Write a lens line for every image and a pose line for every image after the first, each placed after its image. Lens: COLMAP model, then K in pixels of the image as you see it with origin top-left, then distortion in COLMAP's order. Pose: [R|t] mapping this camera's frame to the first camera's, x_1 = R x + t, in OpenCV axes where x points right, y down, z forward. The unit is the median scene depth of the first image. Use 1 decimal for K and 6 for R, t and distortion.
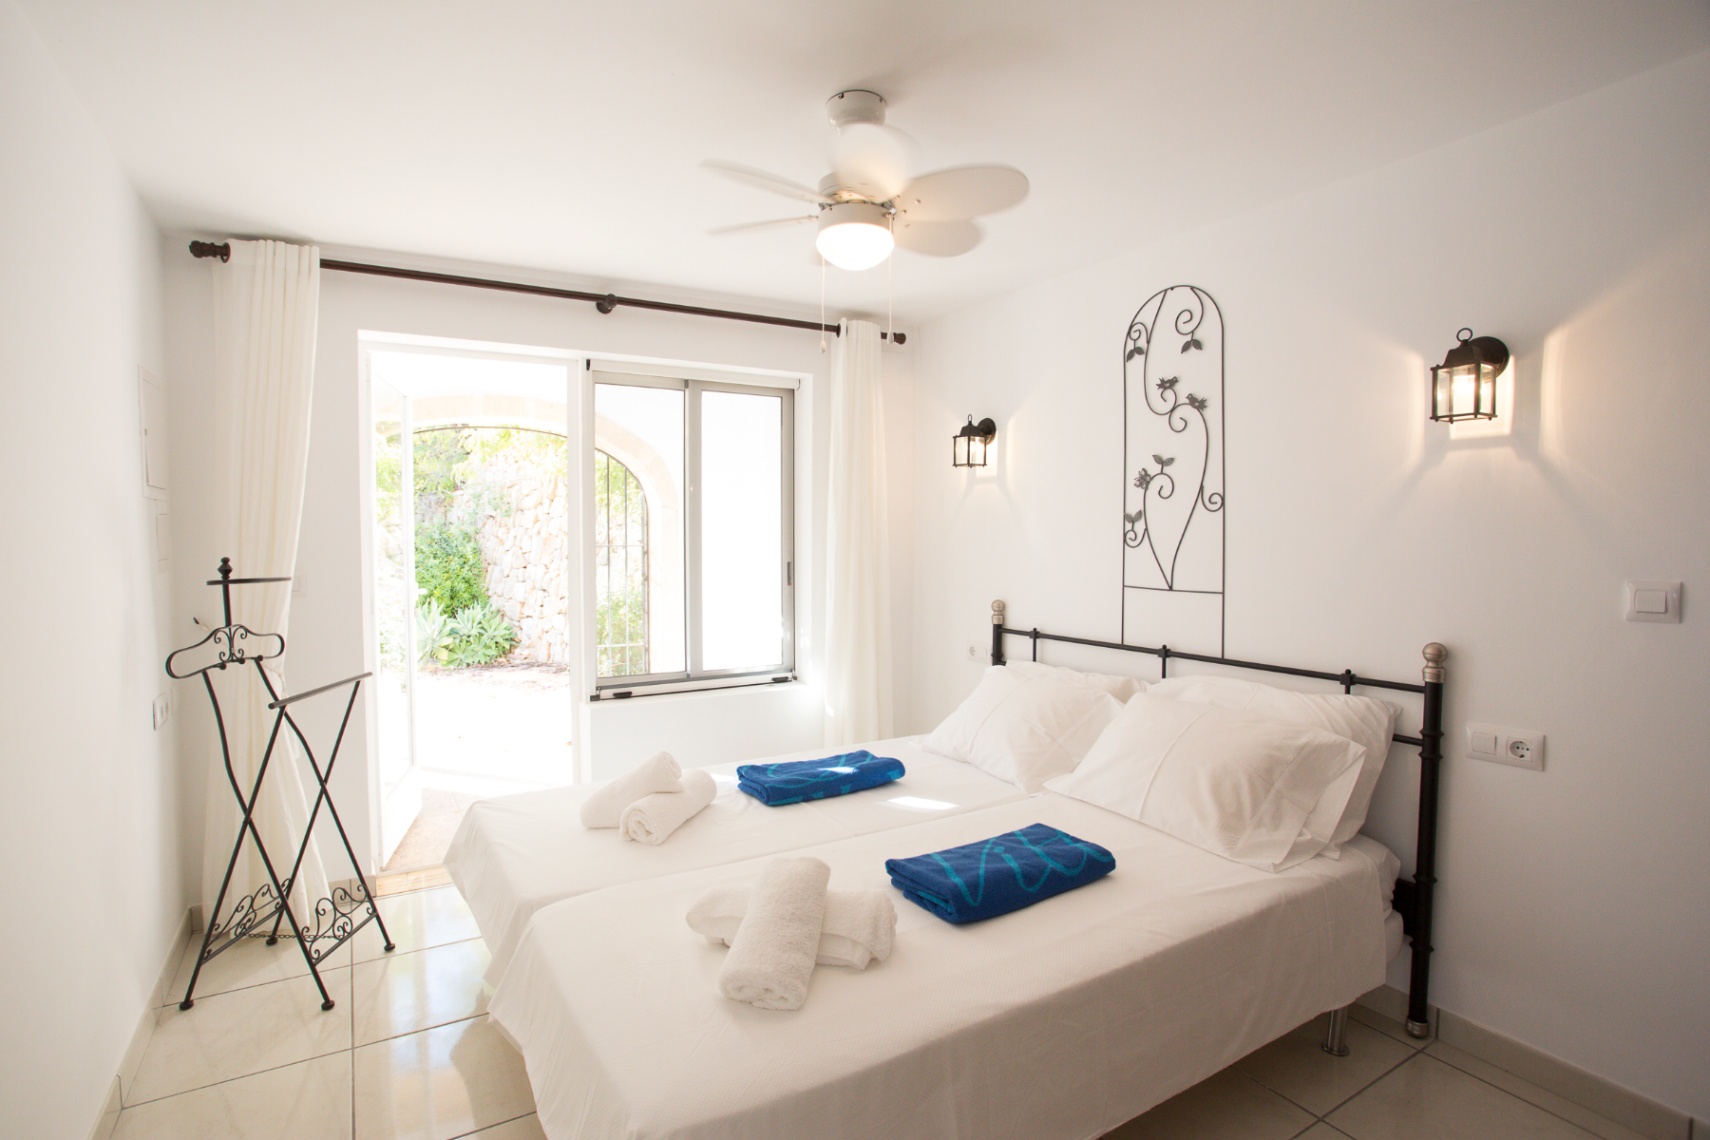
lens RADIAL K [[831.8, 0, 833.3], [0, 831.8, 569.9], [0, 0, 1]] dist [-0.084571, 0.037492]
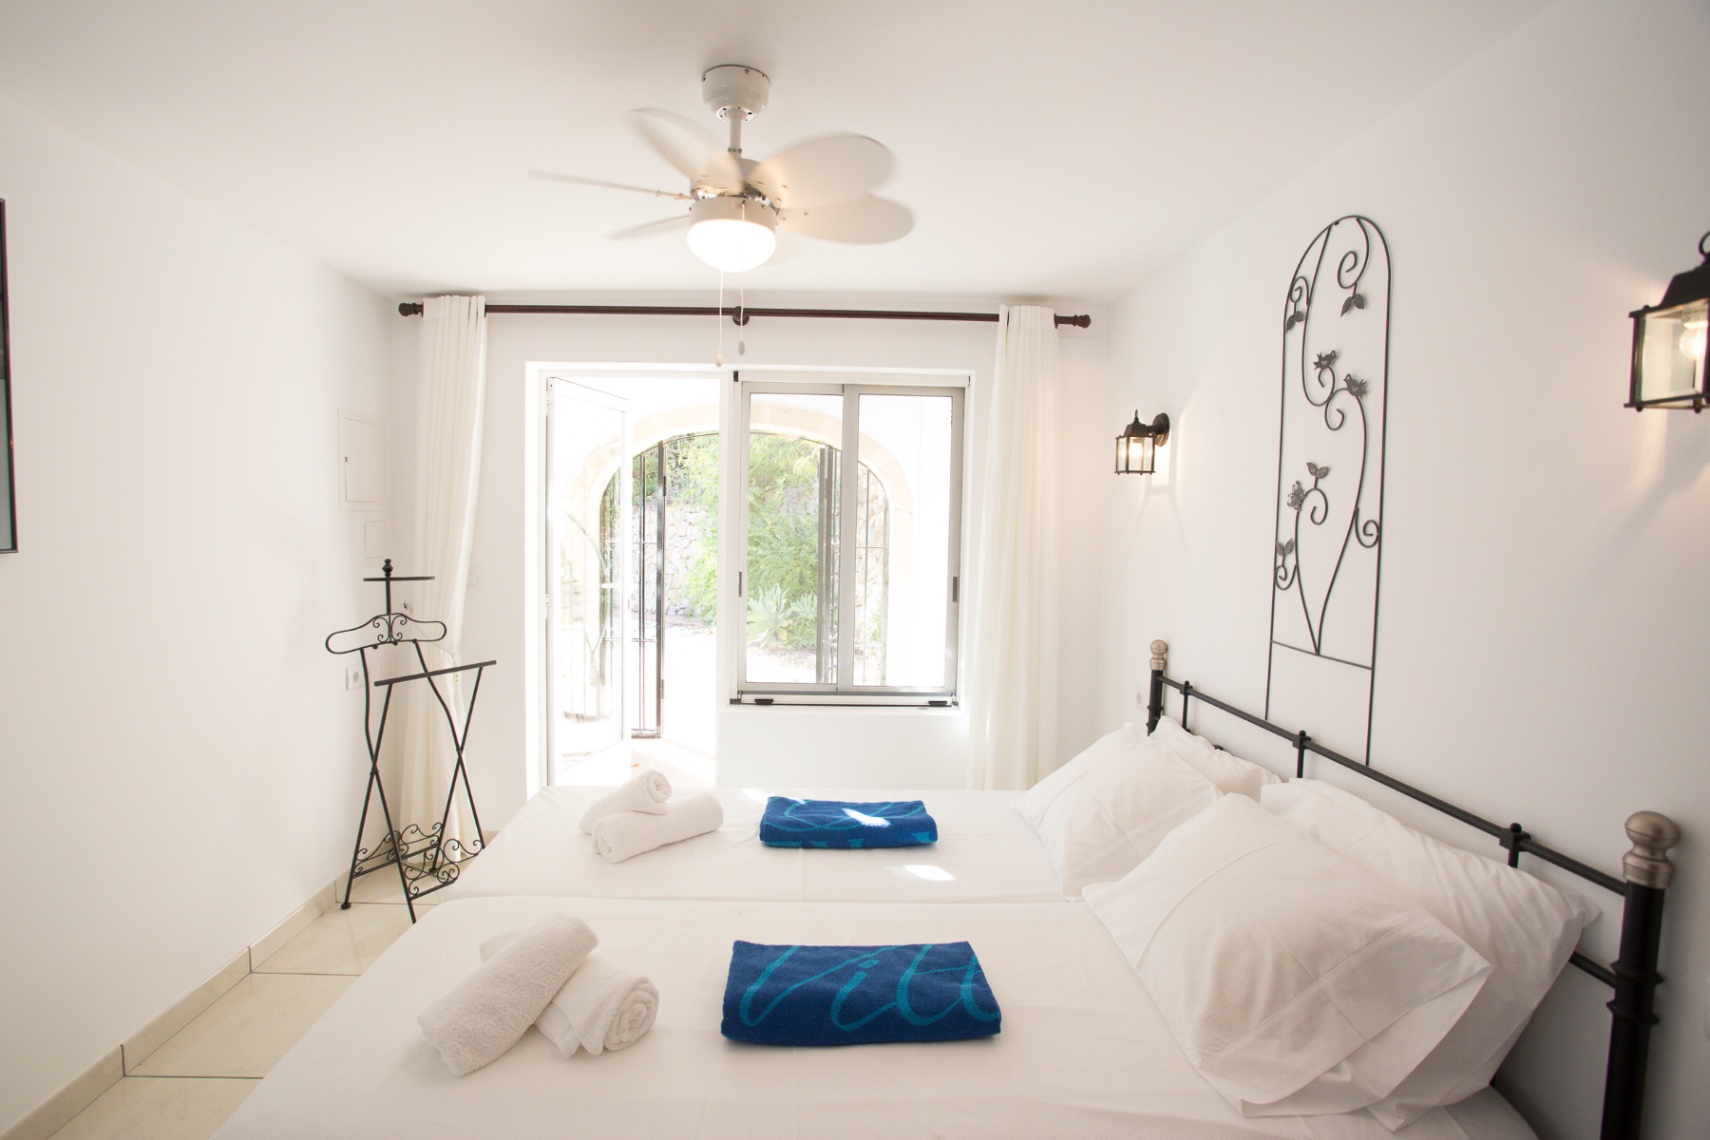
lens RADIAL K [[831.8, 0, 833.3], [0, 831.8, 569.9], [0, 0, 1]] dist [-0.084571, 0.037492]
pose [[0.874683, 0.047929, -0.482320, 0.394920], [-0.040645, 0.998847, 0.025549, -0.051150], [0.482989, -0.002743, 0.875622, 0.197397]]
